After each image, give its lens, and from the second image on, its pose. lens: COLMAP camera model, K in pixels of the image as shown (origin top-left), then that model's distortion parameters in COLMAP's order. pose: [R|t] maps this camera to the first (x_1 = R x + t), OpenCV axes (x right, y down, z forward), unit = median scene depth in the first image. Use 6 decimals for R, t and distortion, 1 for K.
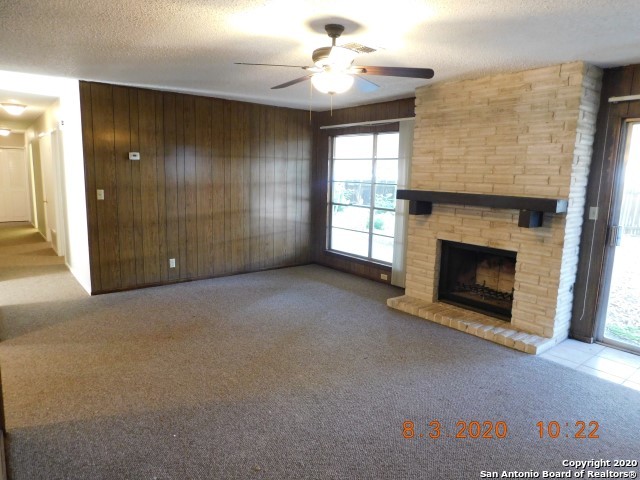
lens RADIAL K [[427.5, 0, 318.2], [0, 427.5, 239.7], [0, 0, 1]] dist [-0.060420, 0.038620]
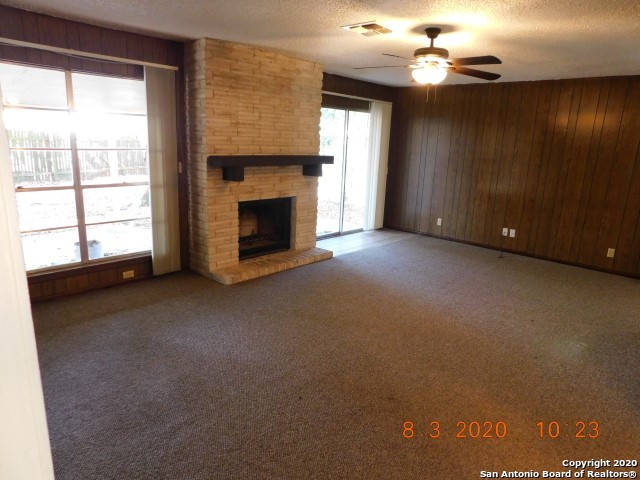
lens RADIAL K [[427.5, 0, 318.8], [0, 427.5, 241.7], [0, 0, 1]] dist [-0.060420, 0.038620]
pose [[-0.161084, -0.256176, 0.953114, -0.794630], [0.113074, 0.954576, 0.275680, -0.181648], [-0.980442, 0.152180, -0.124800, 1.010756]]
